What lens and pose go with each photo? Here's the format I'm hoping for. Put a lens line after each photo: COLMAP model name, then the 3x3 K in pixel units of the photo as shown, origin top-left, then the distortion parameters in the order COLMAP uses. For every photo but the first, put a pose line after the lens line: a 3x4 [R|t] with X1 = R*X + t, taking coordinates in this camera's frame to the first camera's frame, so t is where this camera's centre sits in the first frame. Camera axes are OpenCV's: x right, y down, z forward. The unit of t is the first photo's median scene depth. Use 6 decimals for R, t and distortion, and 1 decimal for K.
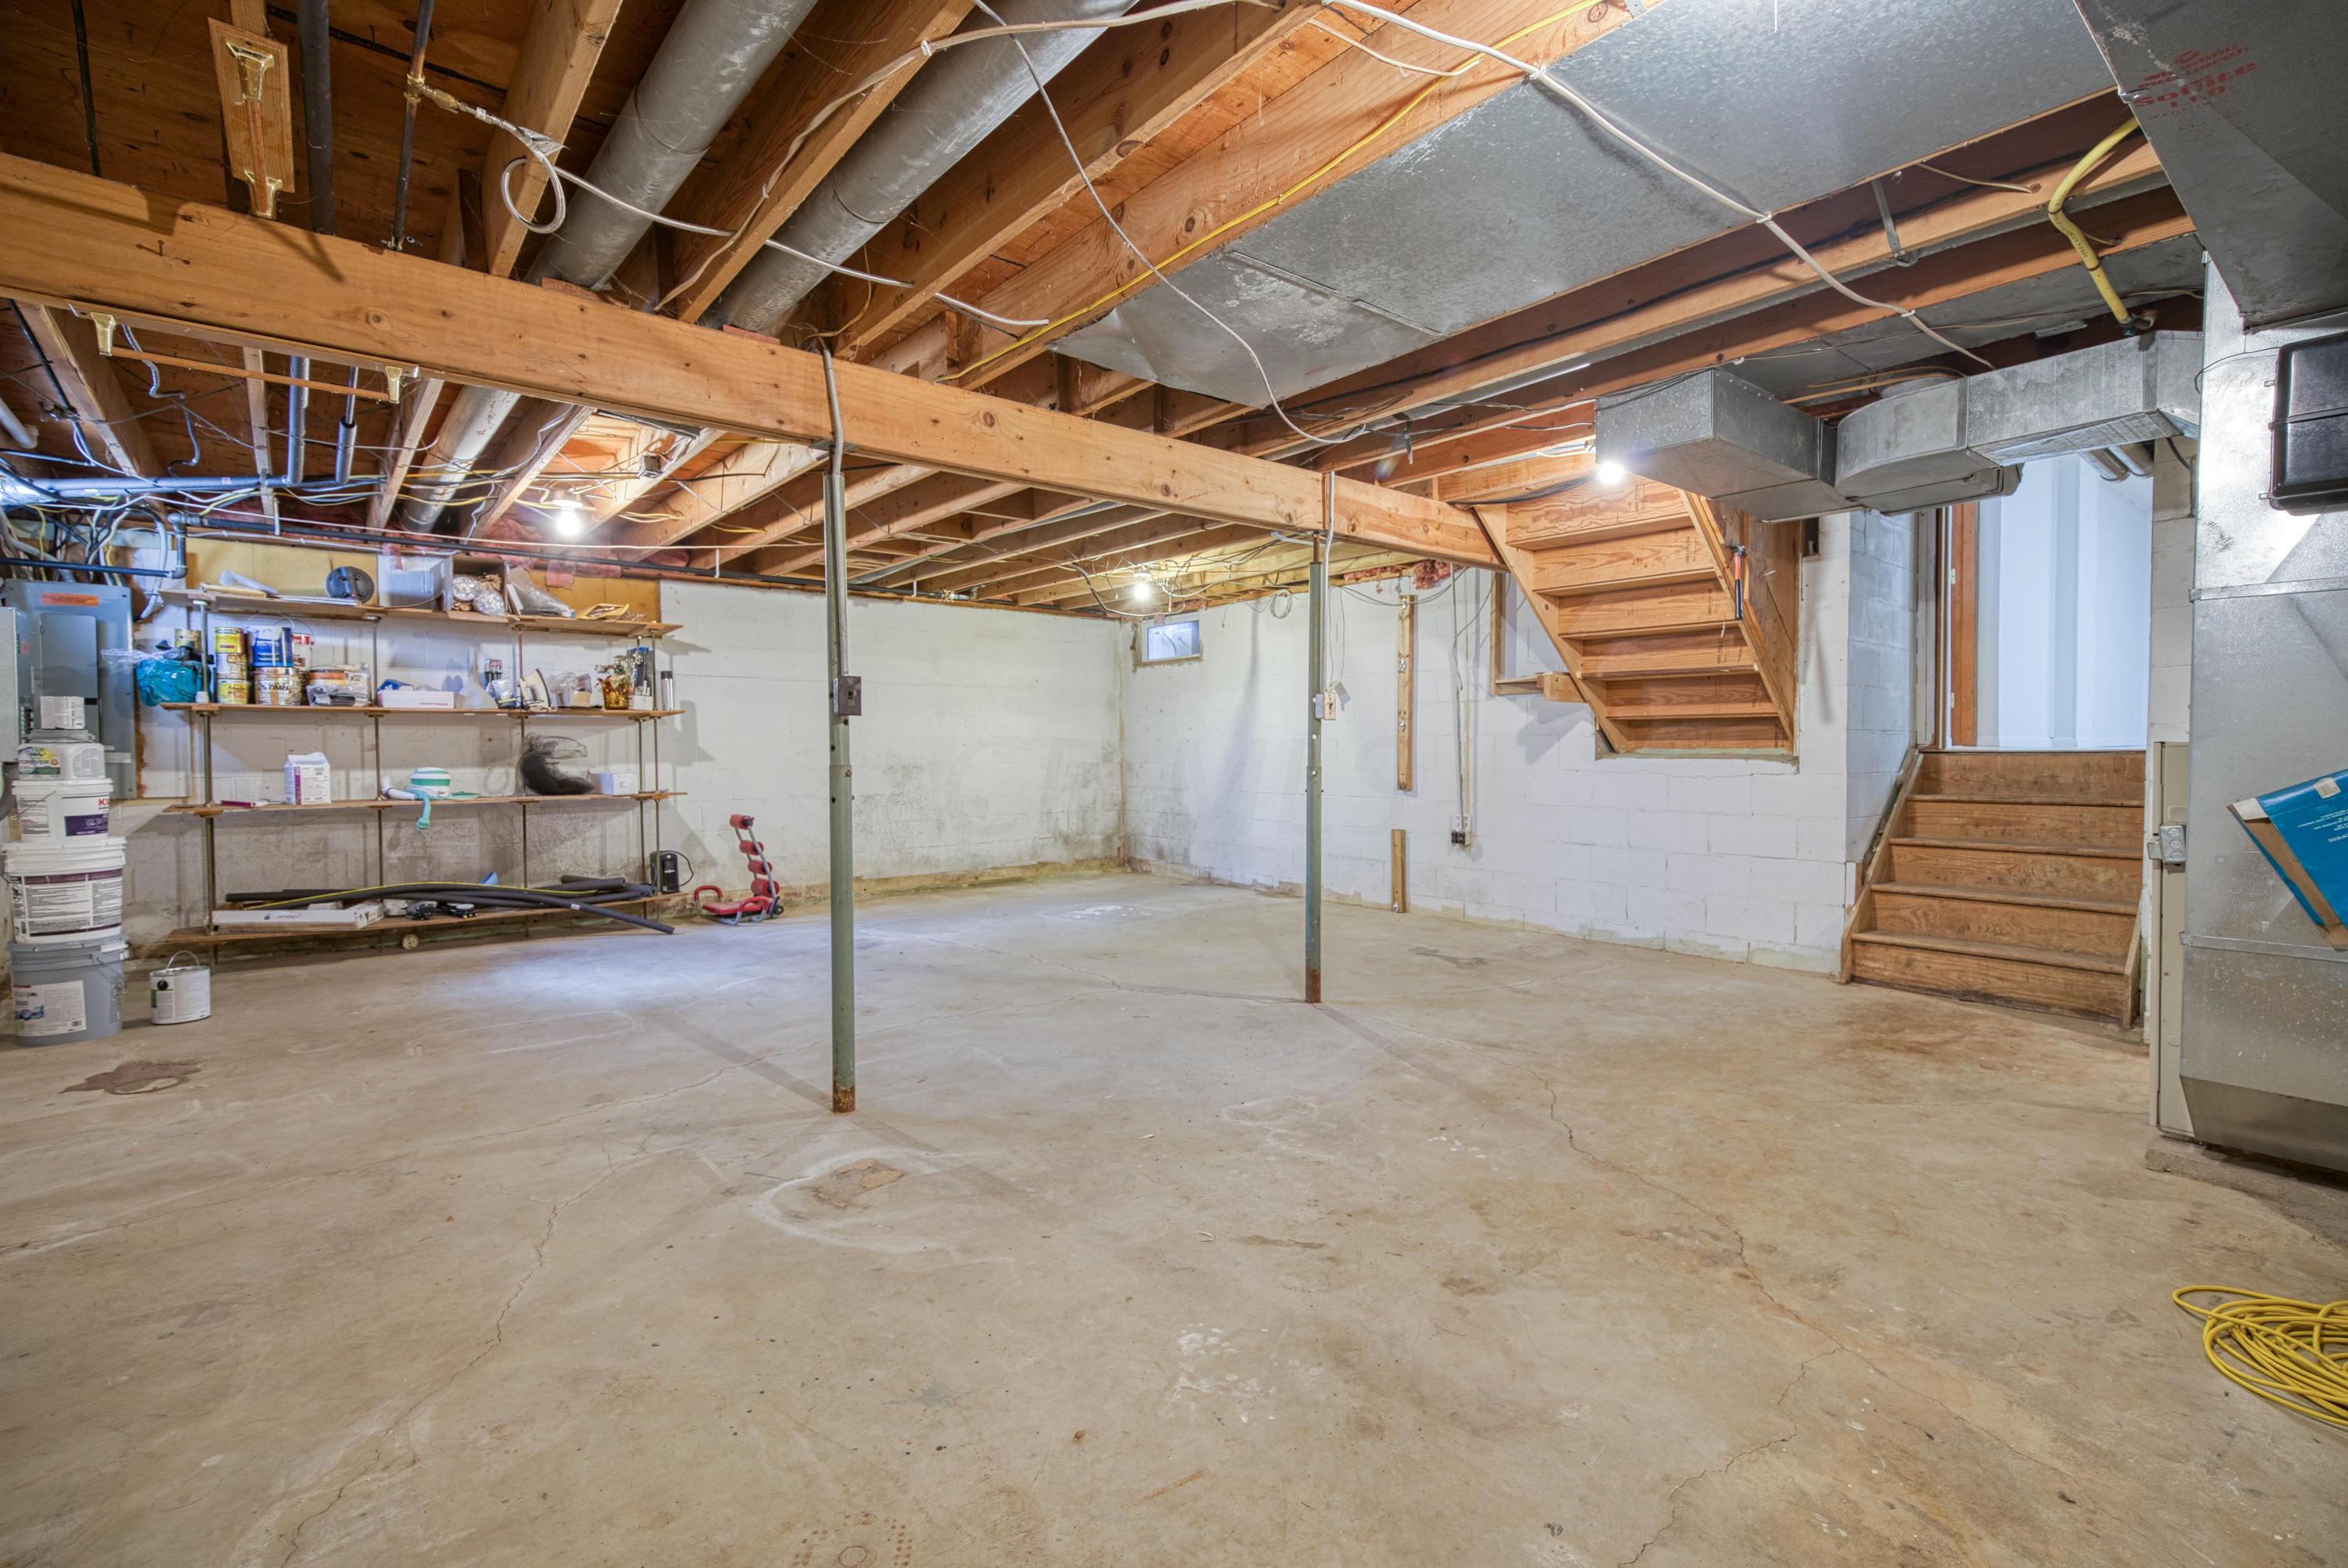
lens RADIAL K [[1046.4, 0, 1170.0], [0, 1046.4, 768.3], [0, 0, 1]] dist [0.007323, 0.000219]
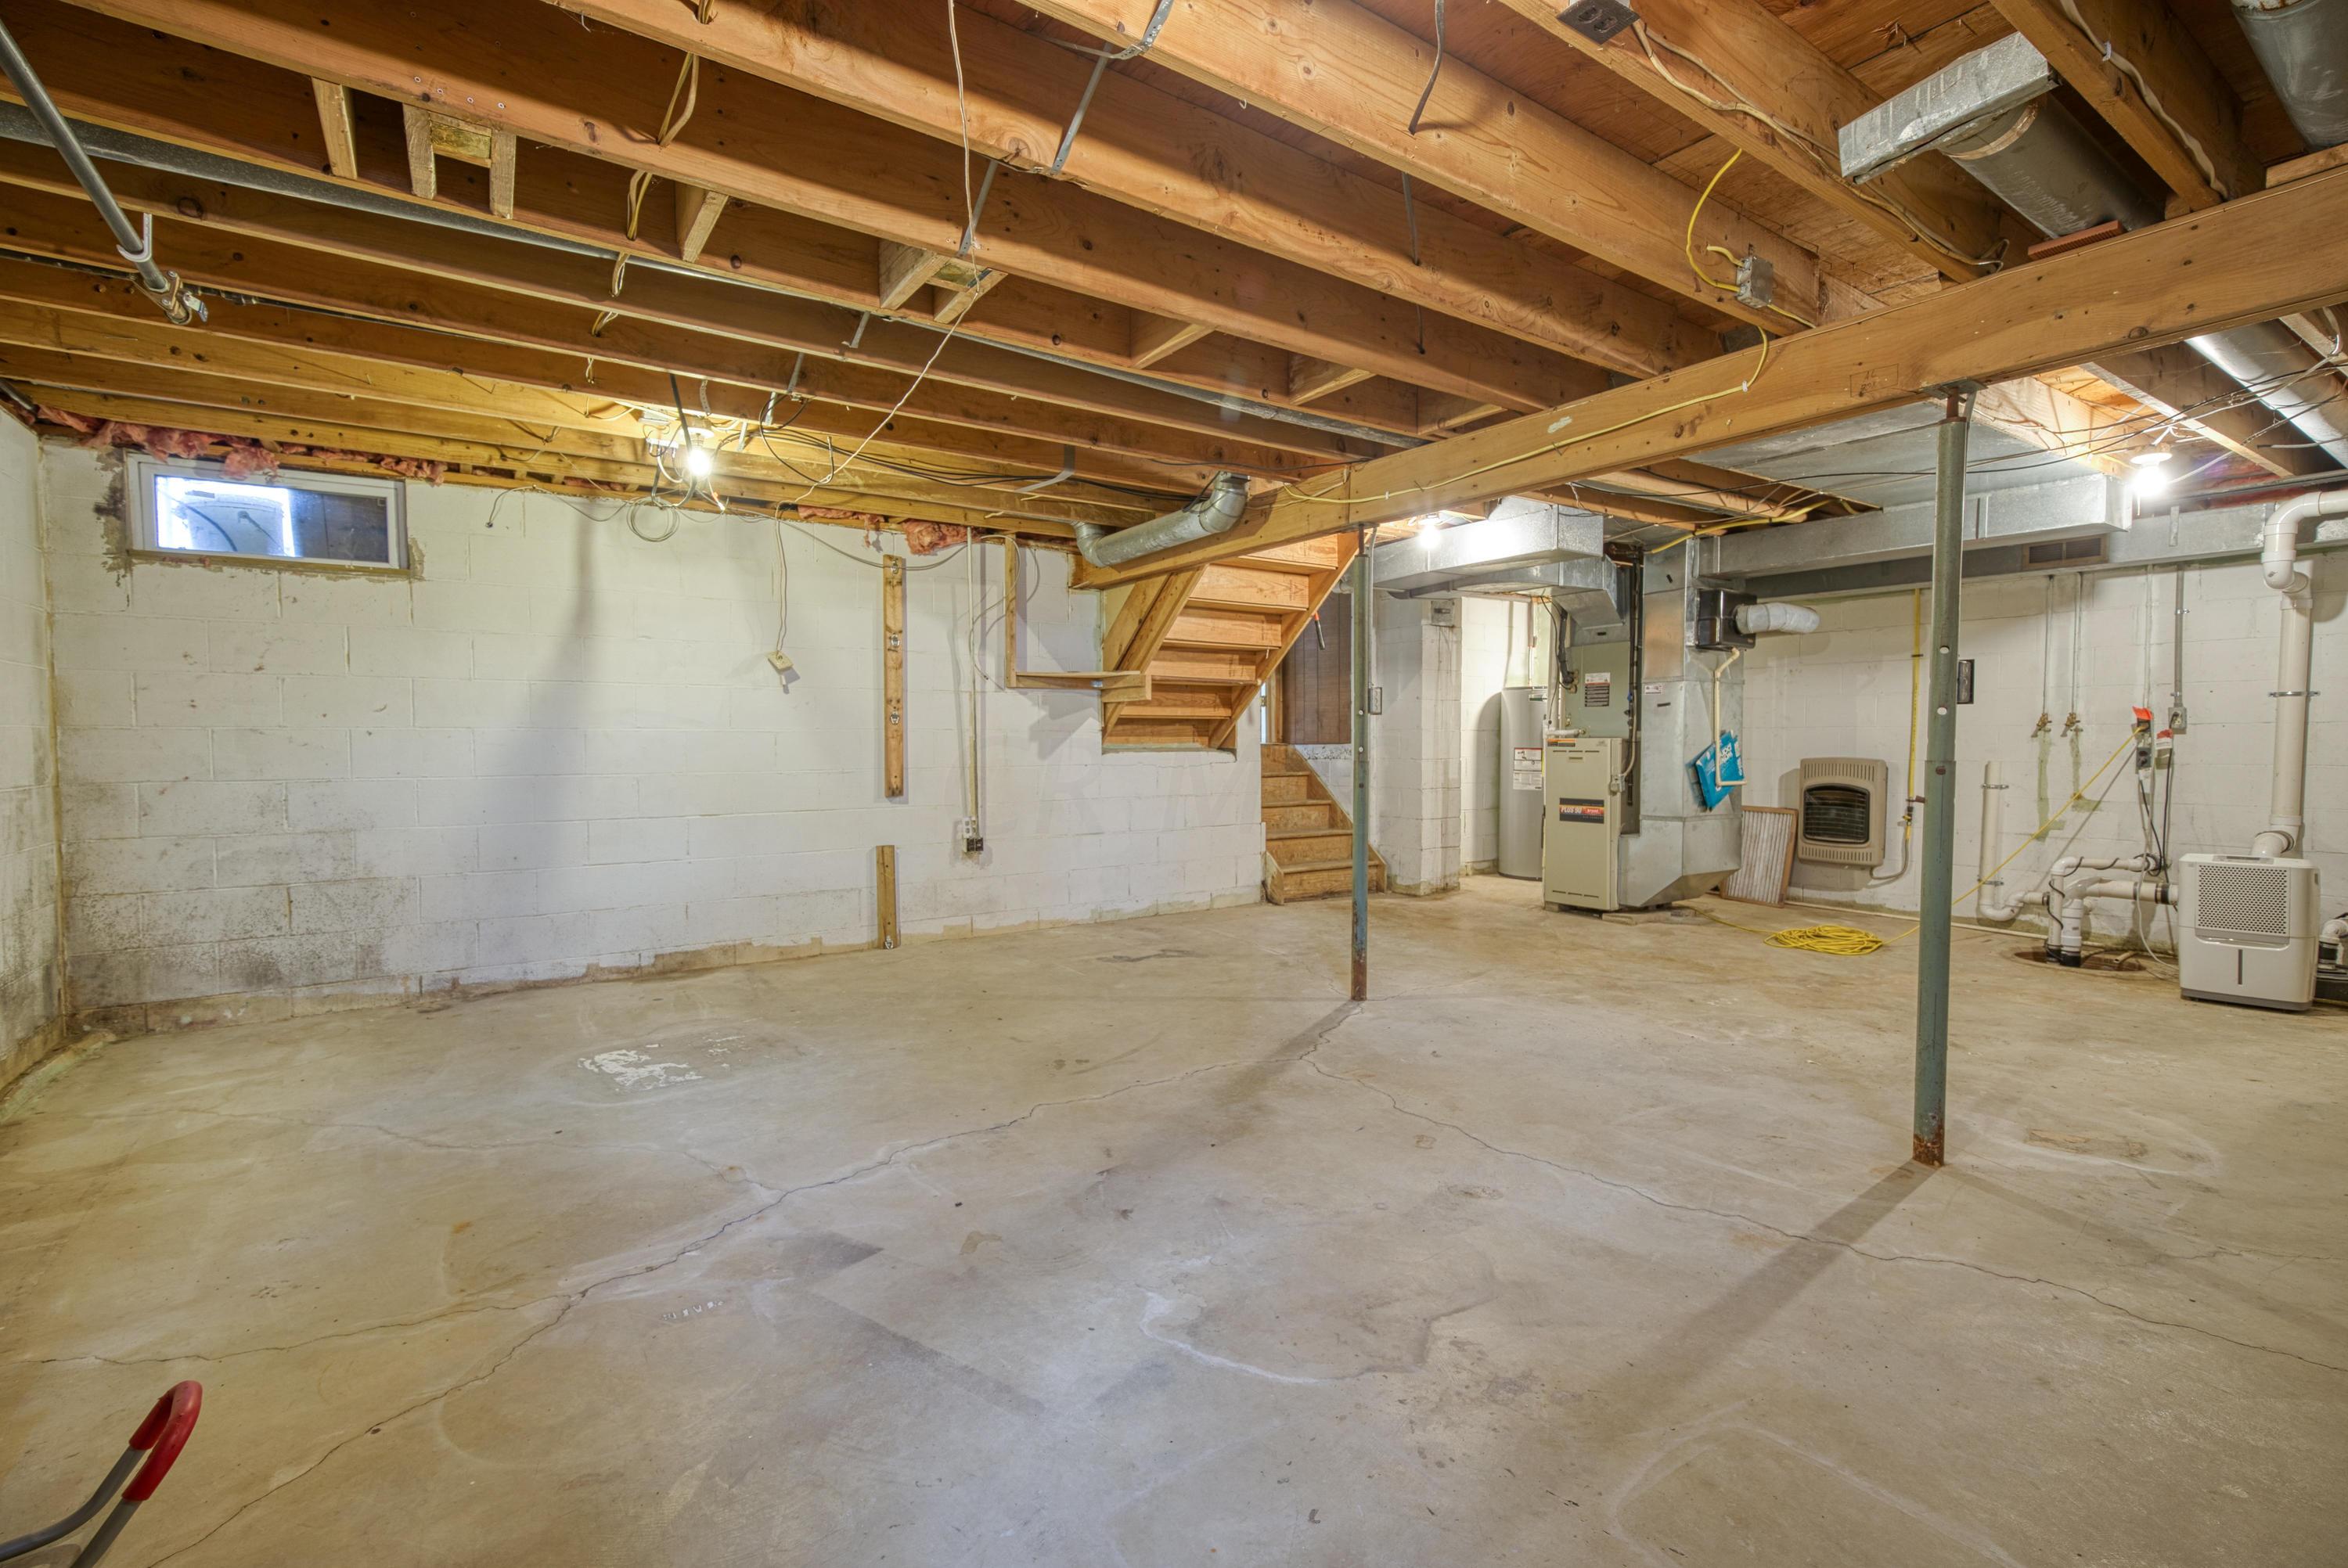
lens RADIAL K [[1046.4, 0, 1170.0], [0, 1046.4, 768.3], [0, 0, 1]] dist [0.007323, 0.000219]
pose [[0.093009, -0.024653, 0.995360, -0.654005], [0.024128, 0.999456, 0.022500, -0.016138], [-0.995373, 0.021924, 0.093553, 0.821978]]
